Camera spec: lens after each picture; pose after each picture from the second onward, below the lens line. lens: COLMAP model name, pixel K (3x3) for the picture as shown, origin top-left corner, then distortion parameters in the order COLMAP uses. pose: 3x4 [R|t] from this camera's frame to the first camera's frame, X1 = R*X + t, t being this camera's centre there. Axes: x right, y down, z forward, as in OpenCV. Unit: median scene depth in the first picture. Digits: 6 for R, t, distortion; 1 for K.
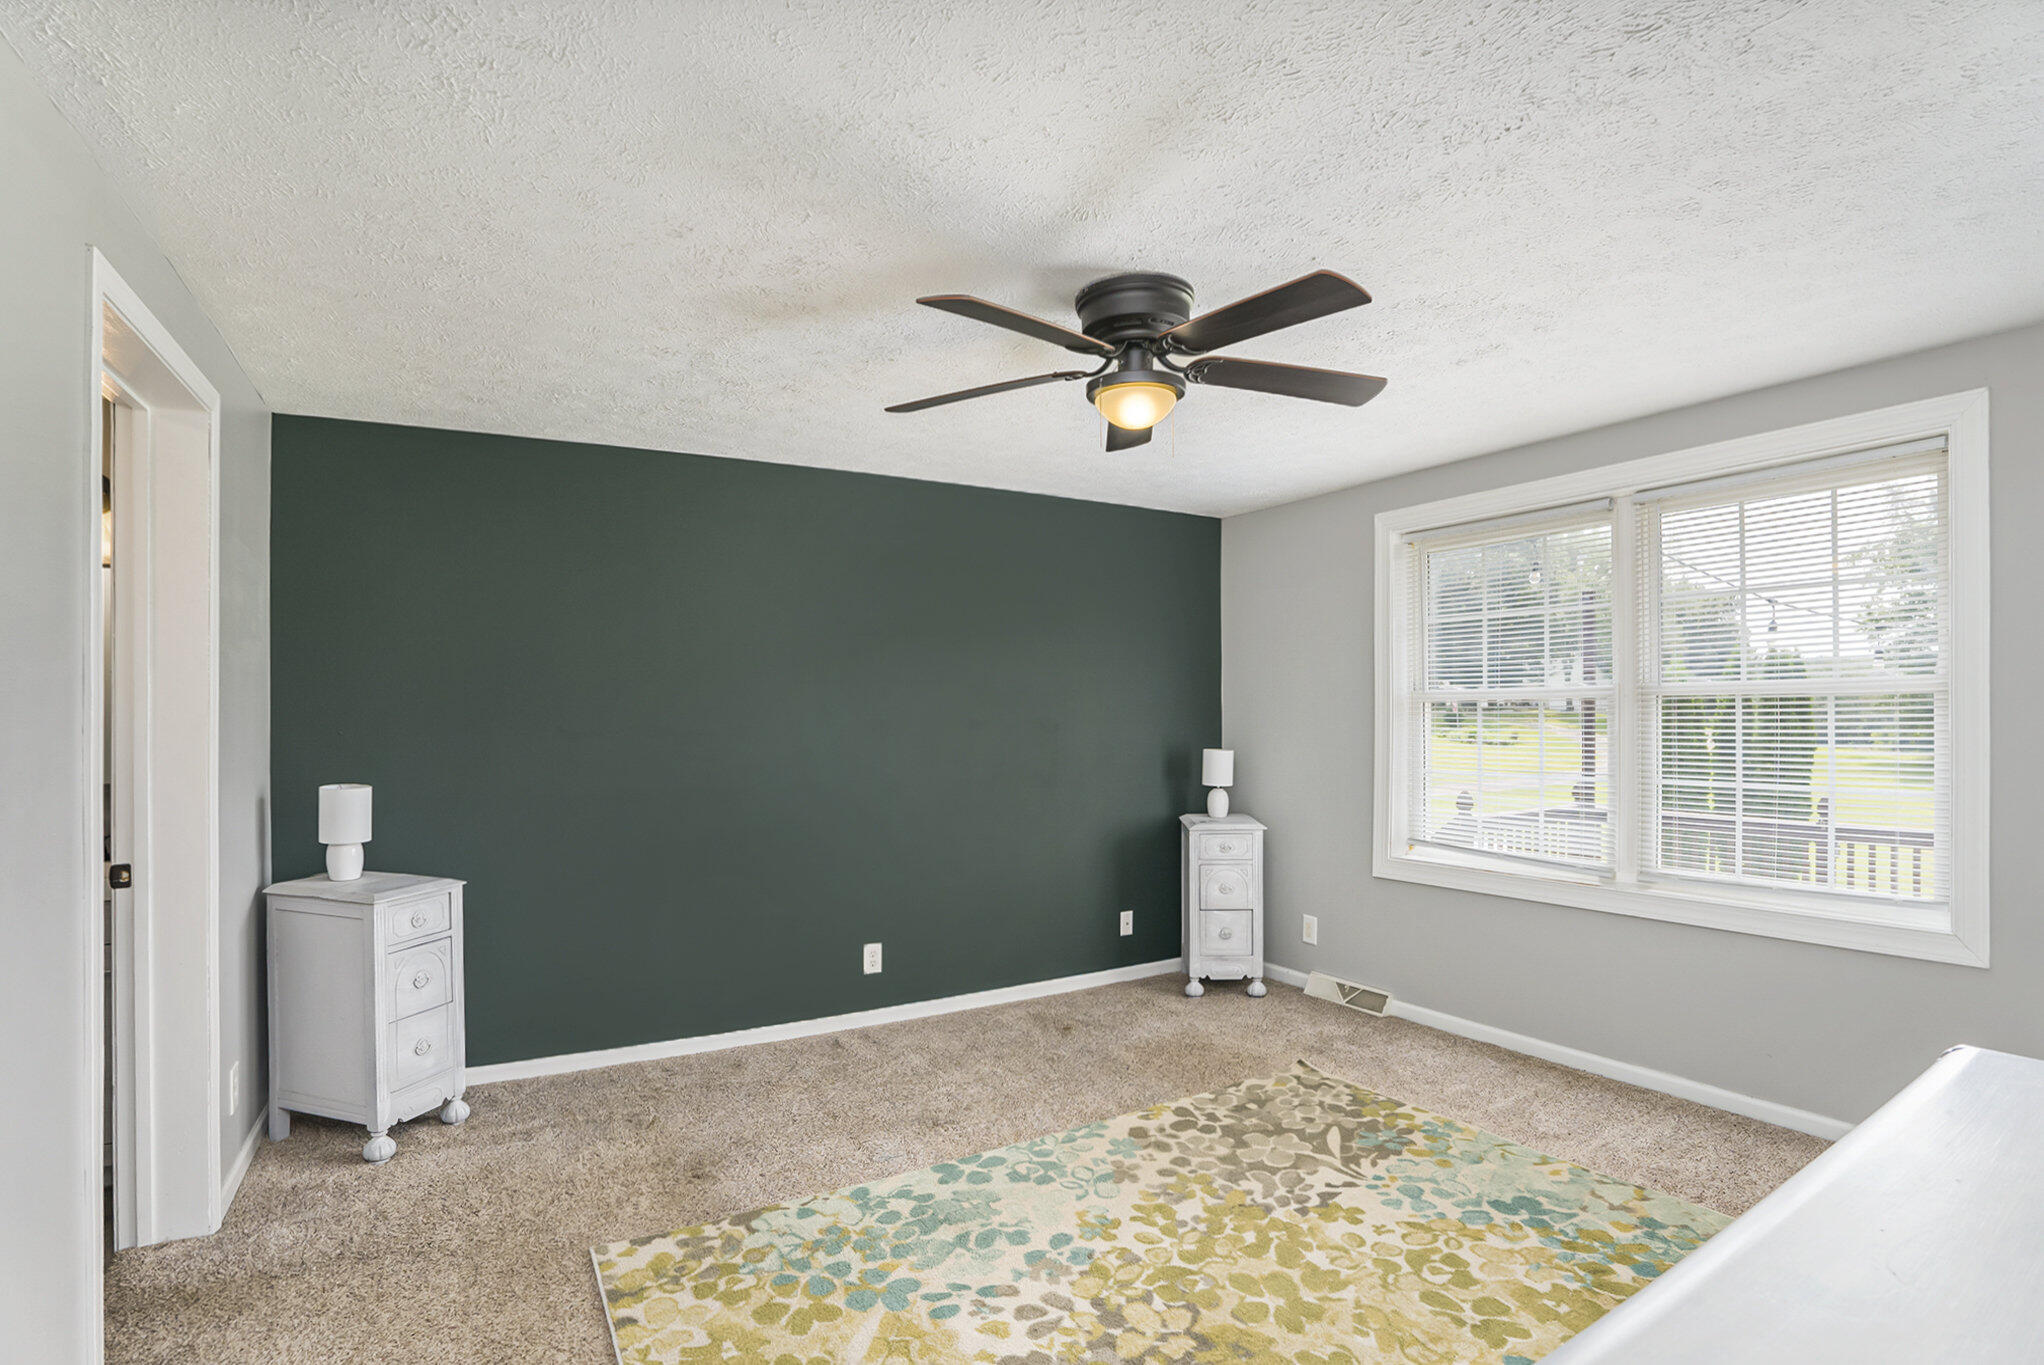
lens RADIAL K [[980.5, 0, 1049.0], [0, 980.5, 704.4], [0, 0, 1]] dist [-0.104957, 0.019790]
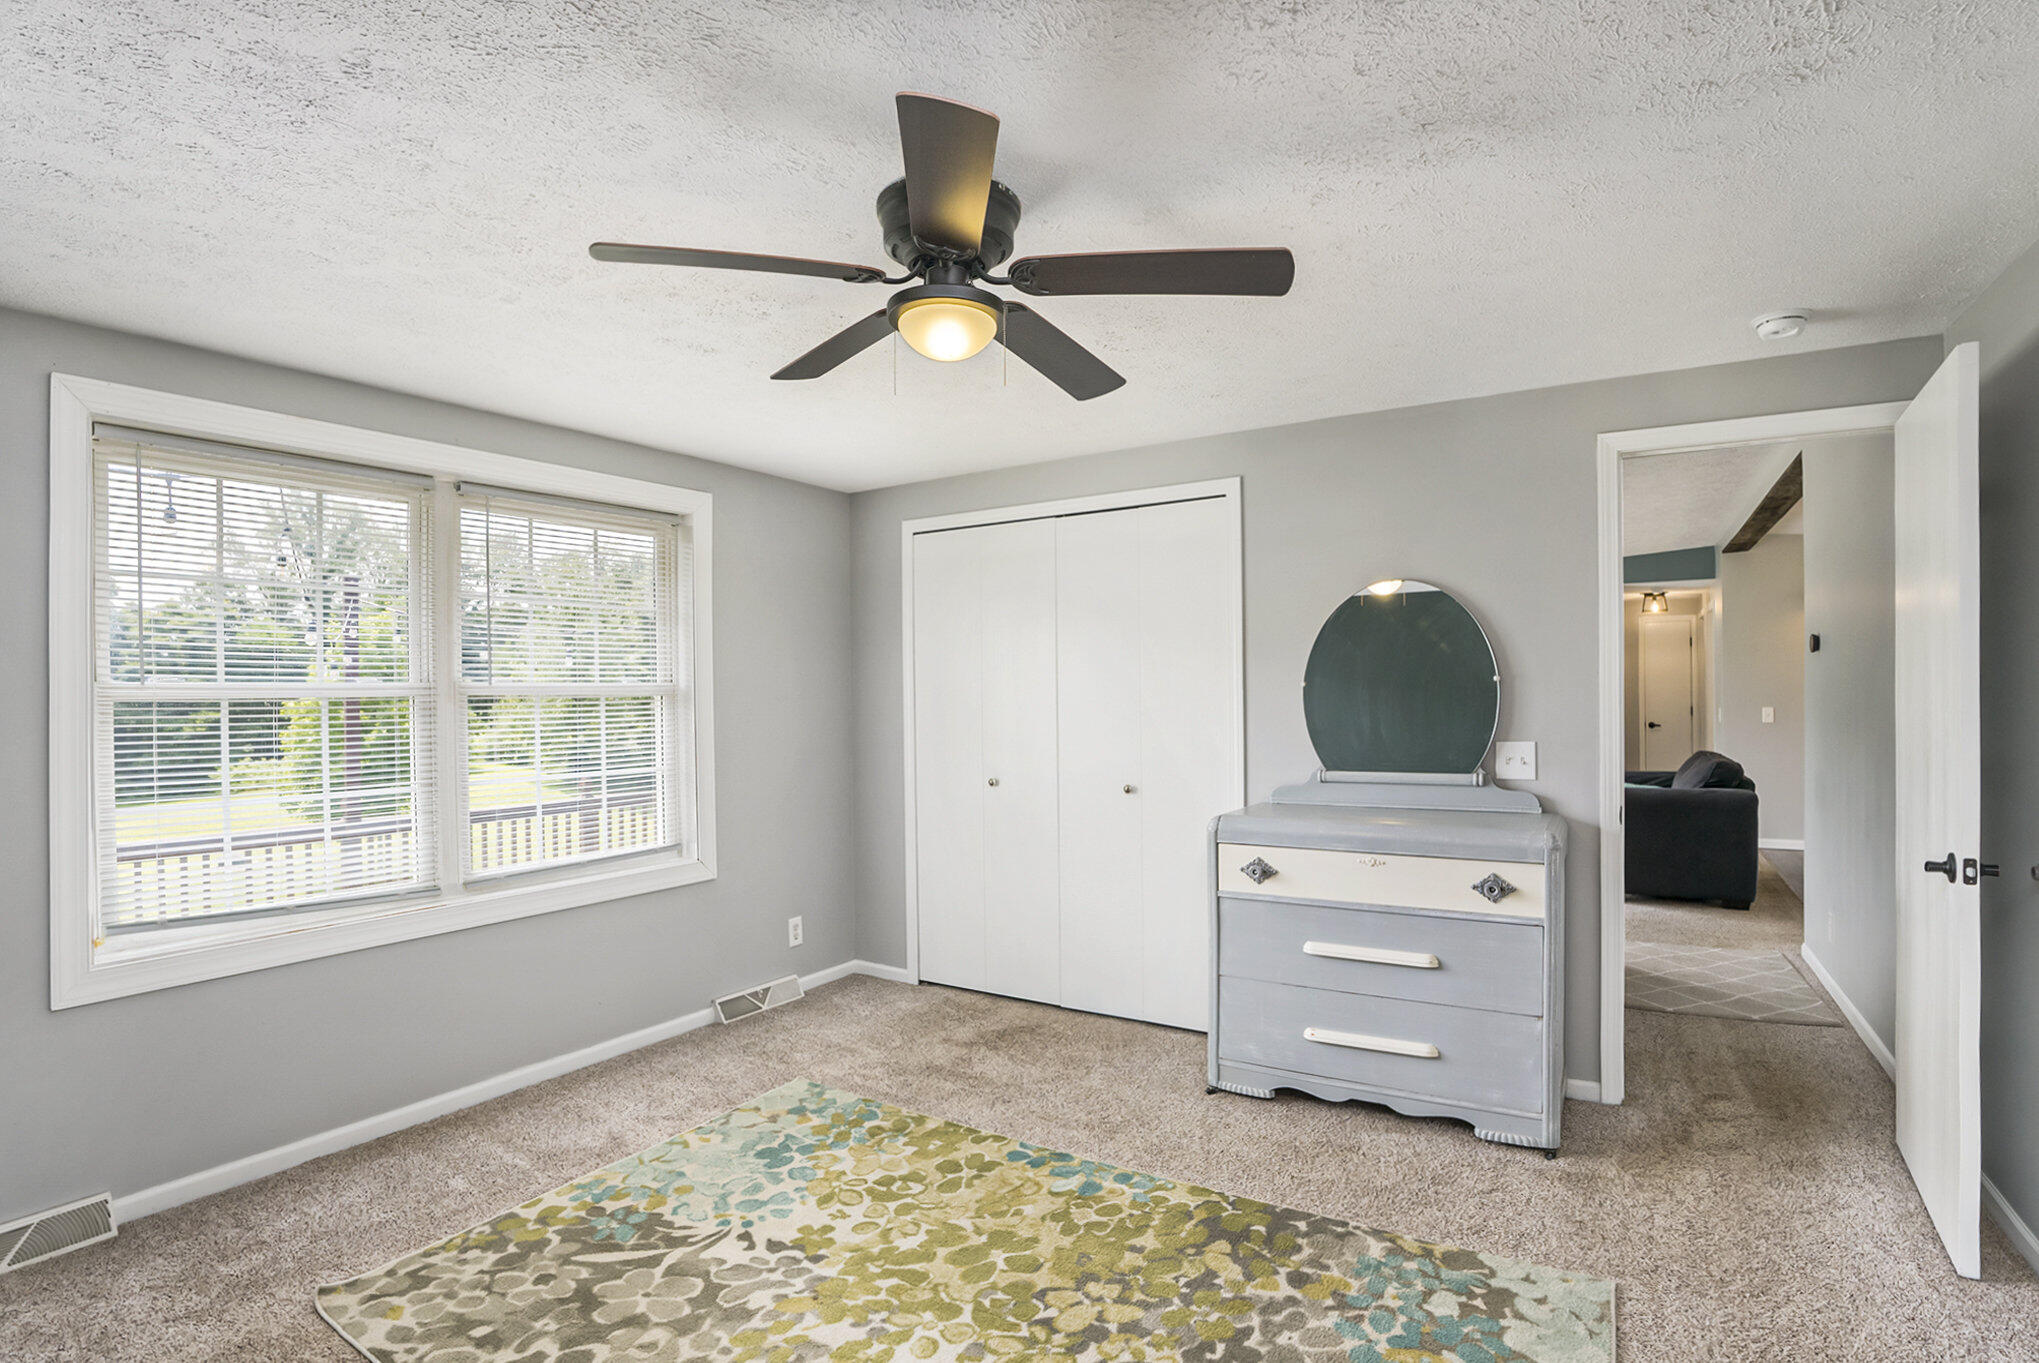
lens RADIAL K [[978.1, 0, 1046.4], [0, 978.1, 703.4], [0, 0, 1]] dist [-0.104957, 0.019790]
pose [[-0.438091, 0.004981, 0.898917, -0.570440], [0.013448, 0.999909, 0.001013, 0.015143], [-0.898830, 0.012532, -0.438118, 1.088585]]
